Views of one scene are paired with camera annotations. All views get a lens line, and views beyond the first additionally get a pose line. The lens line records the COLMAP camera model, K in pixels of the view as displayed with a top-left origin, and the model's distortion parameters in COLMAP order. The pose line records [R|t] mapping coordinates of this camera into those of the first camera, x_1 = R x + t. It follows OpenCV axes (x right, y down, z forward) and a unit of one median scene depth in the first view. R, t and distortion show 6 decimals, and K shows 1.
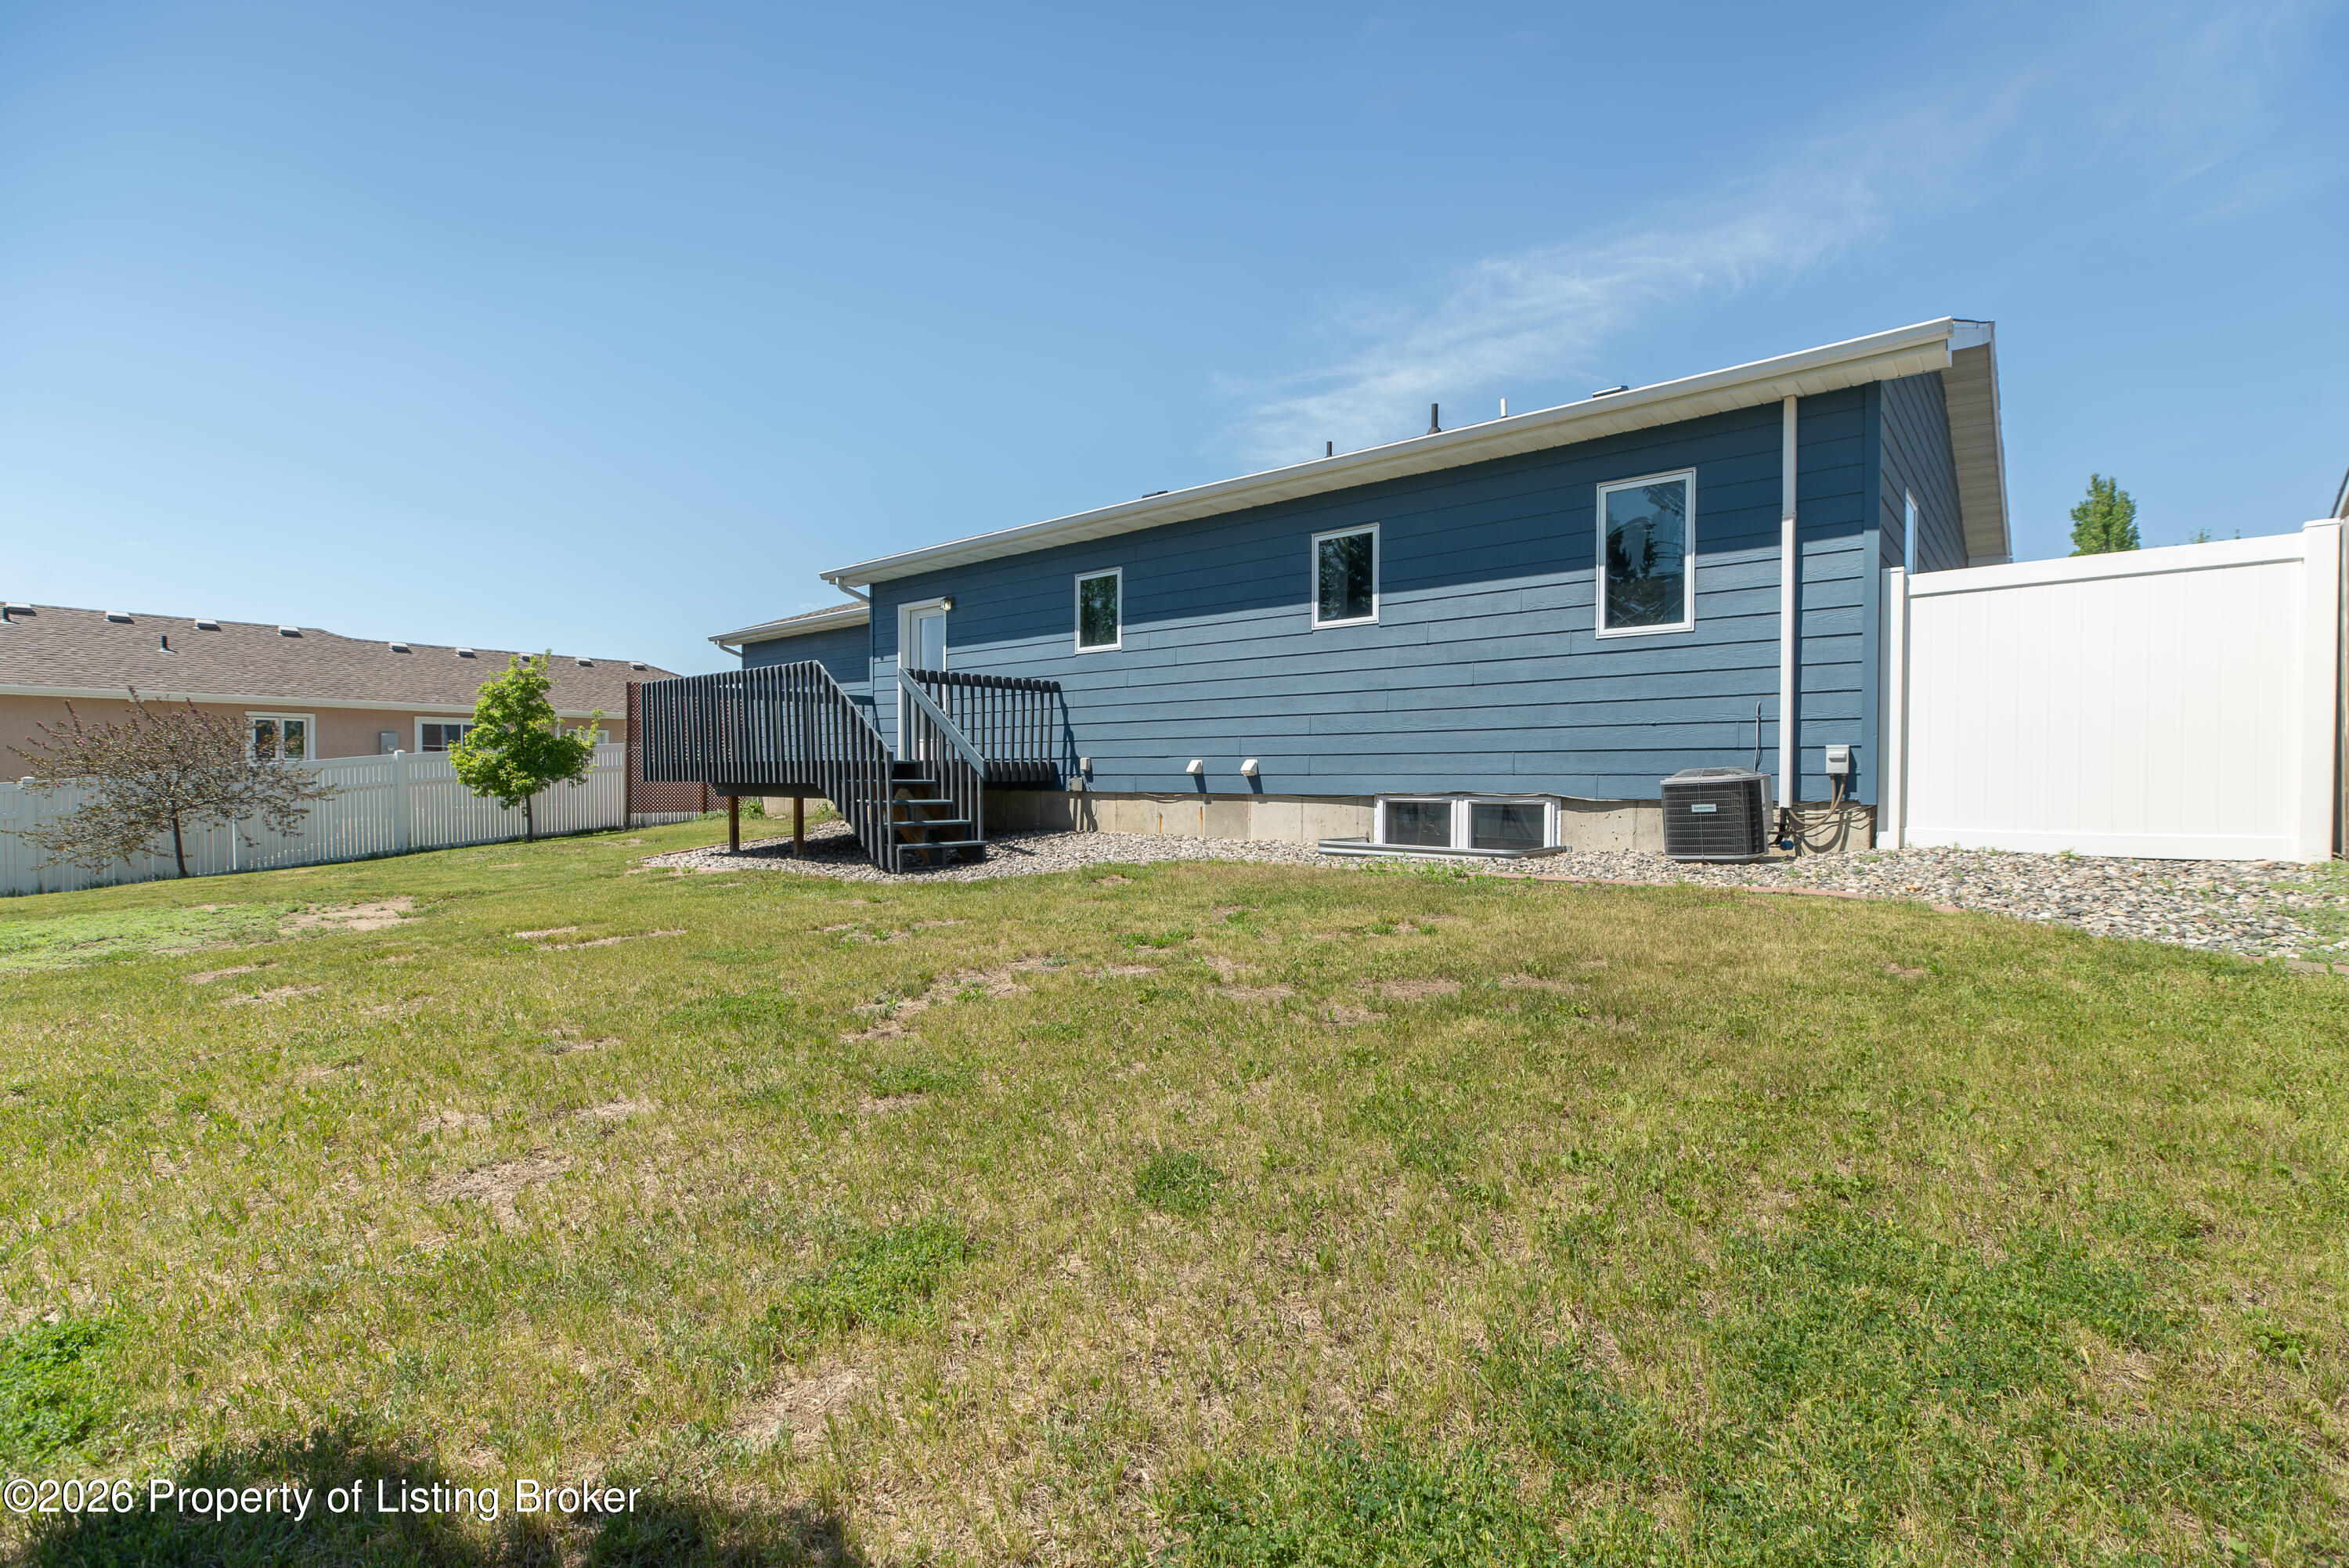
lens RADIAL K [[1063.5, 0, 1183.4], [0, 1063.5, 791.1], [0, 0, 1]] dist [-0.012320, 0.000215]
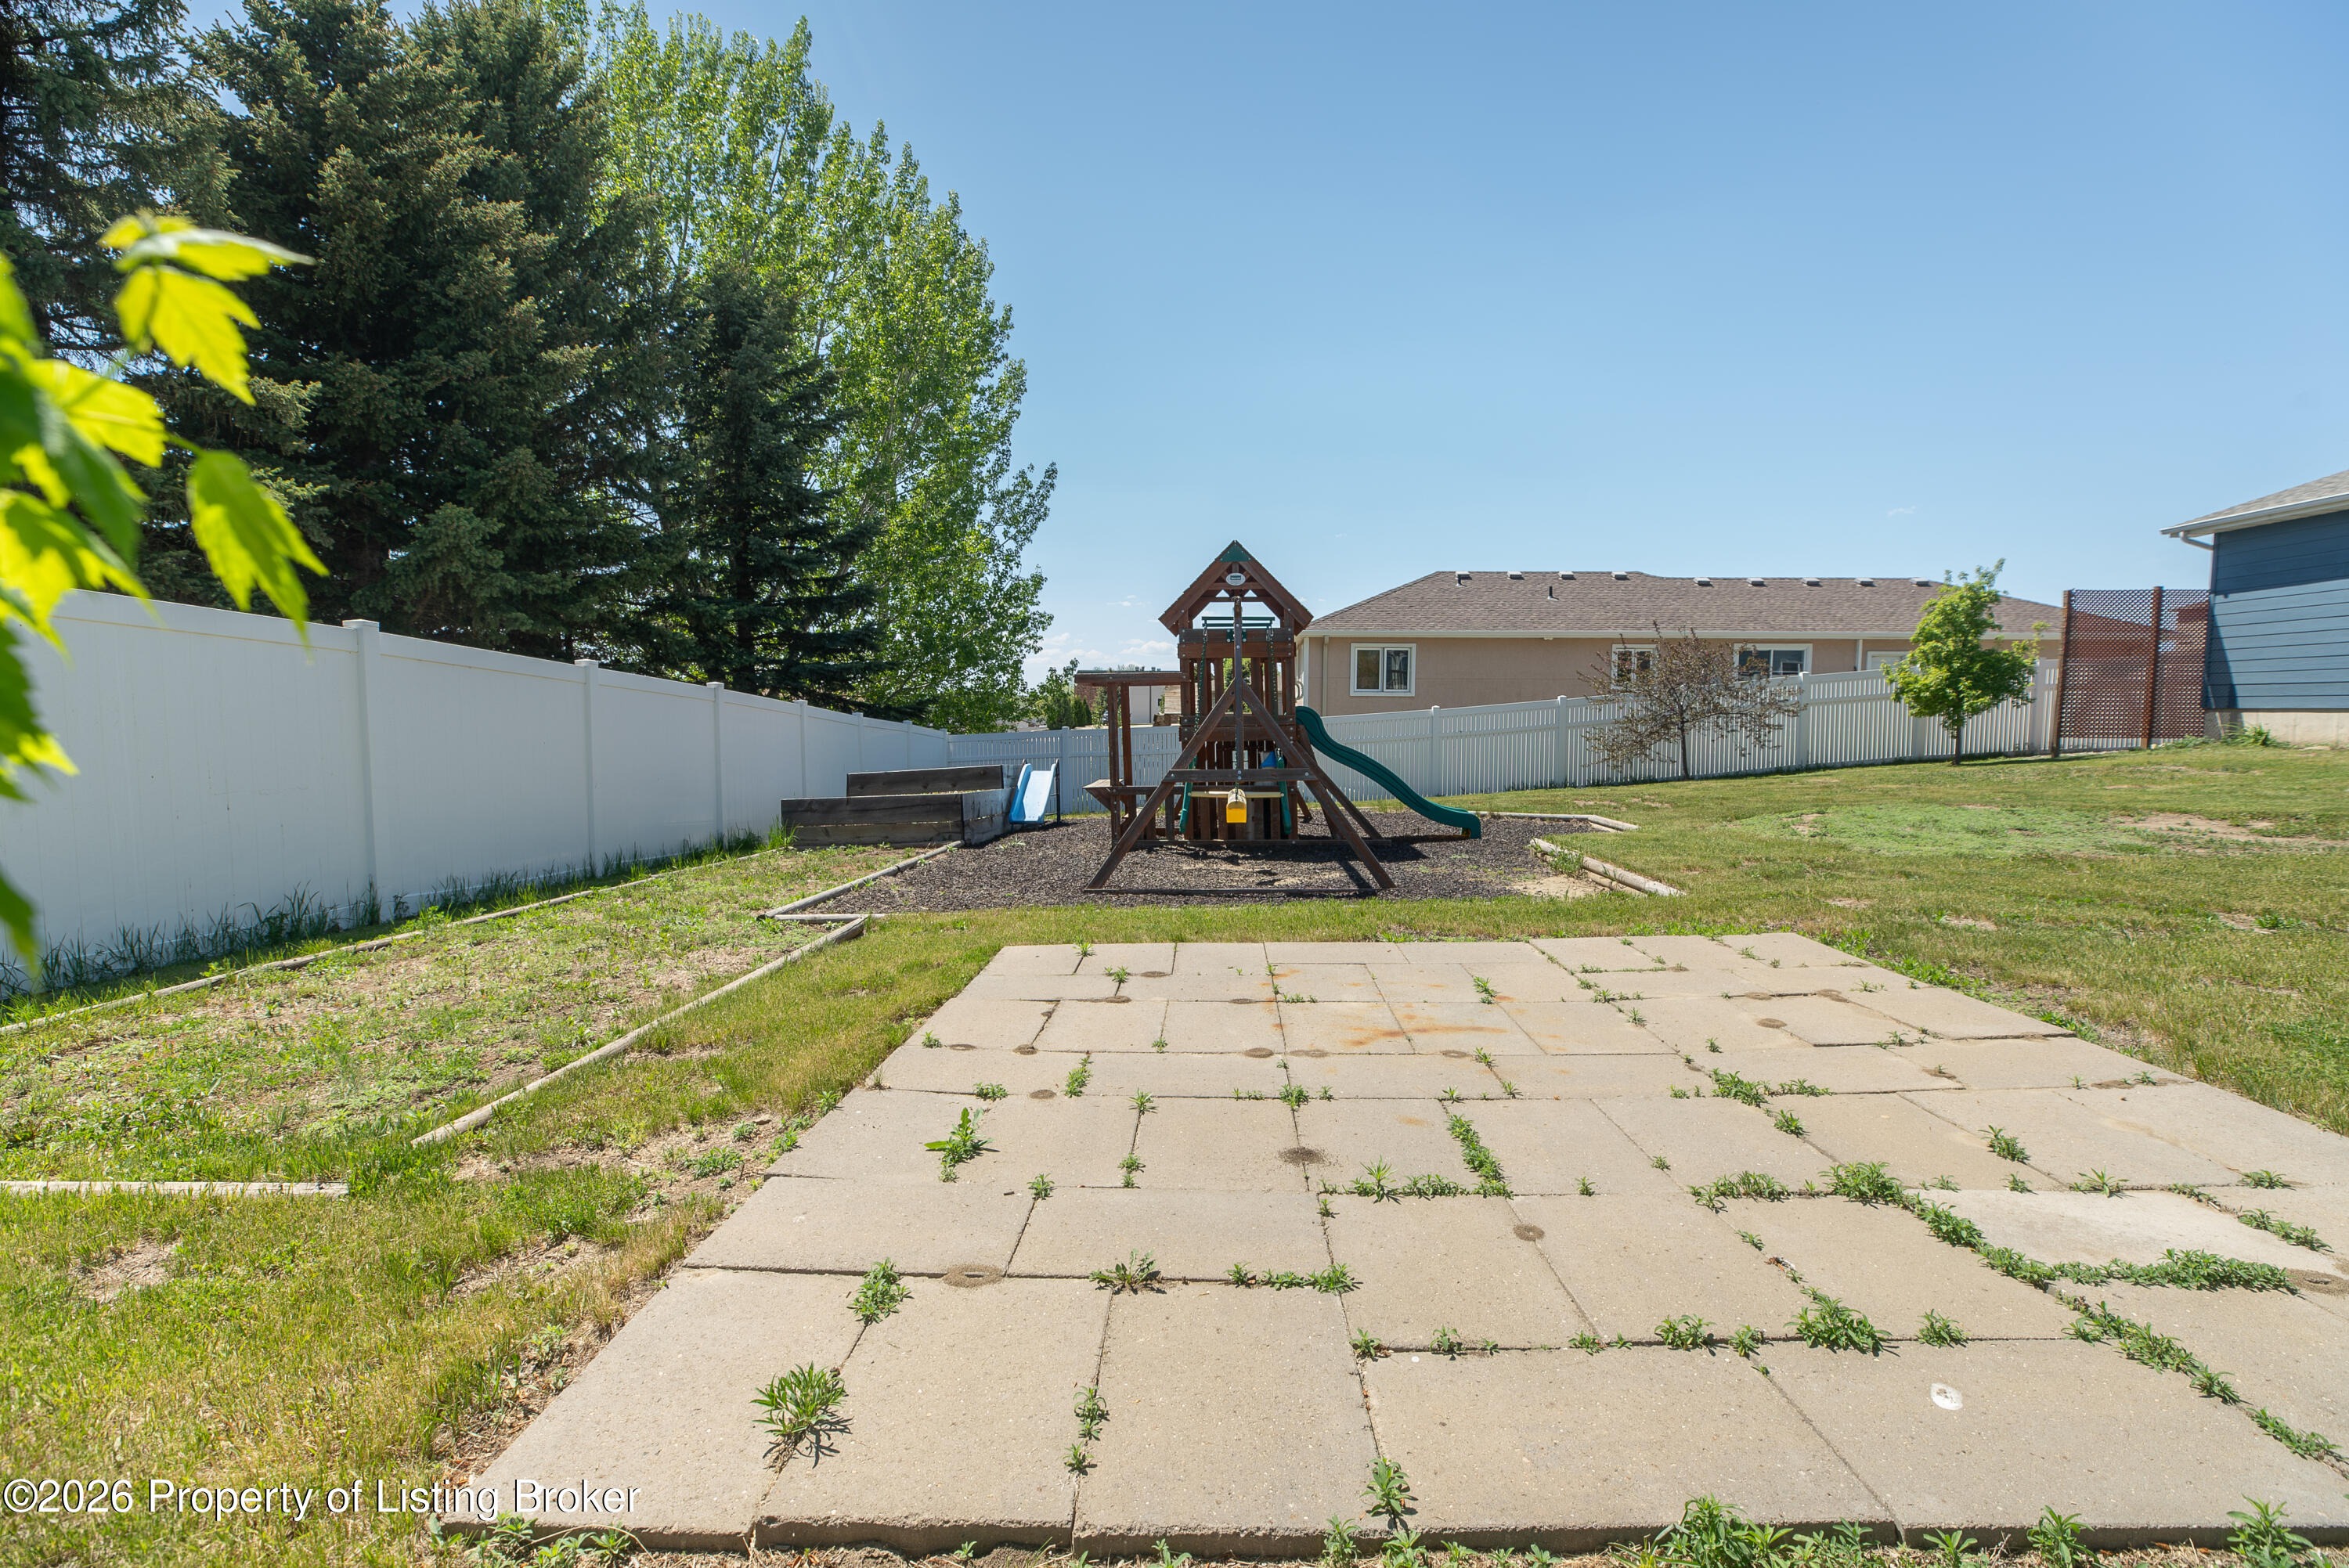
lens RADIAL K [[1055.7, 0, 1174.5], [0, 1055.7, 784.0], [0, 0, 1]] dist [-0.001376, 0.000925]
pose [[0.601853, 0.062238, -0.796178, -0.494459], [-0.015164, 0.997669, 0.066526, 0.022628], [0.798463, -0.027965, 0.601394, -0.258796]]
